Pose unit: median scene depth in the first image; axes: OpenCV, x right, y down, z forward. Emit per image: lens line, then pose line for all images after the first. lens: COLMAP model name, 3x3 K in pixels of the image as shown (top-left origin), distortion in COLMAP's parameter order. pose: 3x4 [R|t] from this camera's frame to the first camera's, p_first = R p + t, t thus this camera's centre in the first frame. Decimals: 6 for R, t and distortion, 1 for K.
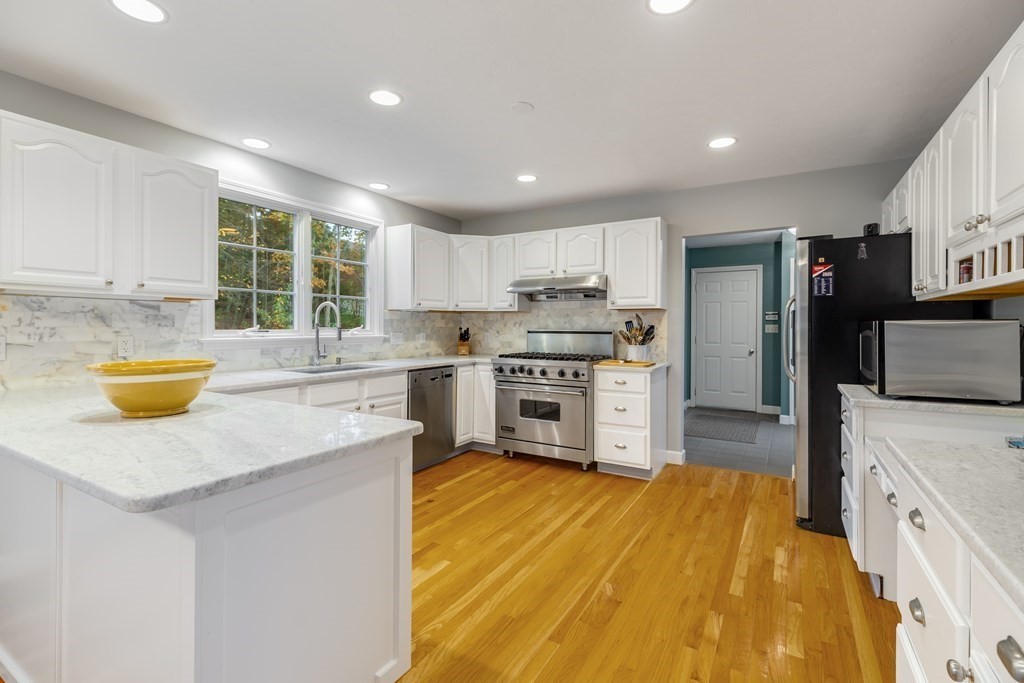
lens RADIAL K [[461.7, 0, 513.9], [0, 461.7, 329.5], [0, 0, 1]] dist [0.006523, -0.001122]
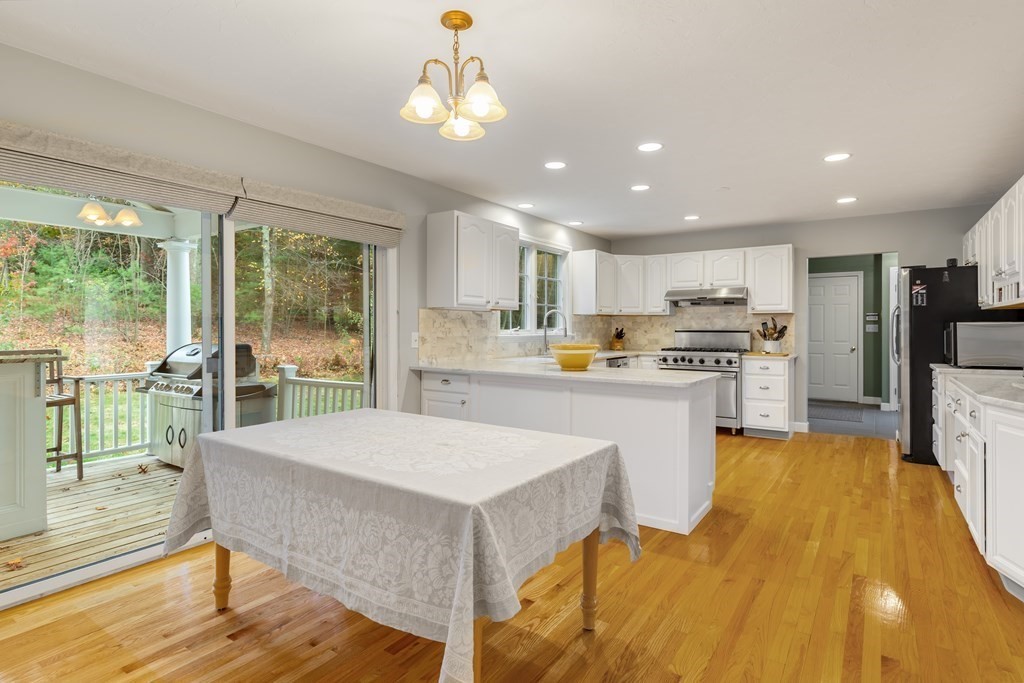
lens RADIAL K [[530.9, 0, 517.6], [0, 530.9, 328.7], [0, 0, 1]] dist [0.004858, -0.002773]
pose [[0.998254, -0.002768, -0.059007, -0.371103], [0.002525, 0.999988, -0.004191, 0.004309], [0.059018, 0.004034, 0.998249, -0.557645]]
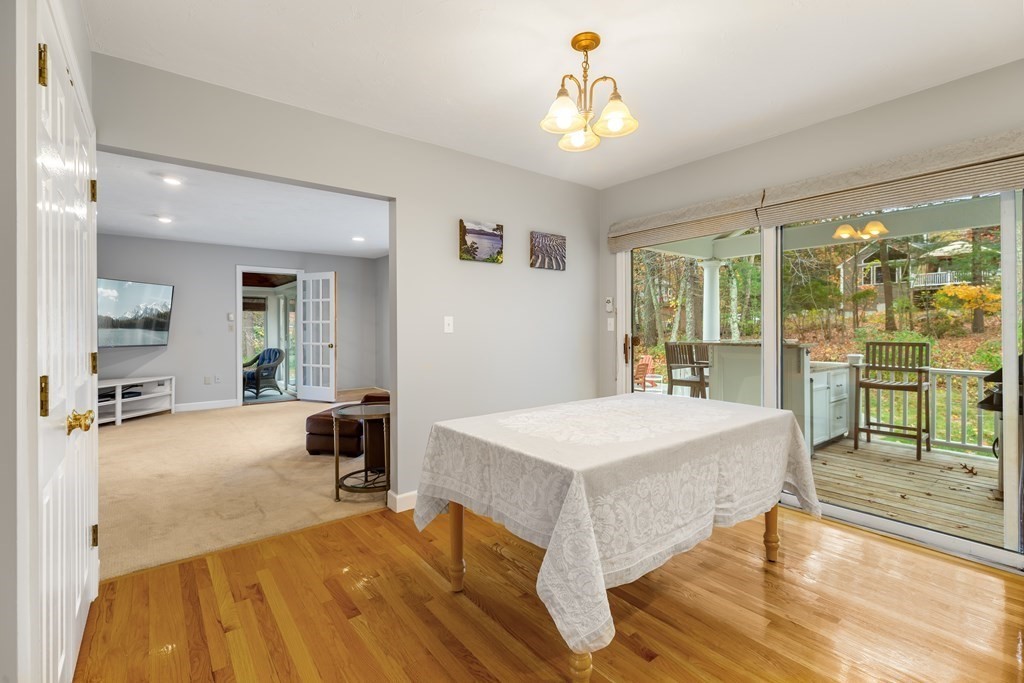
lens RADIAL K [[461.7, 0, 516.2], [0, 461.7, 329.2], [0, 0, 1]] dist [0.006523, -0.001122]
pose [[-0.356131, 0.000108, -0.934436, 0.037726], [-0.004916, 0.999986, 0.001989, 0.011501], [0.934423, 0.005302, -0.356125, 0.071564]]
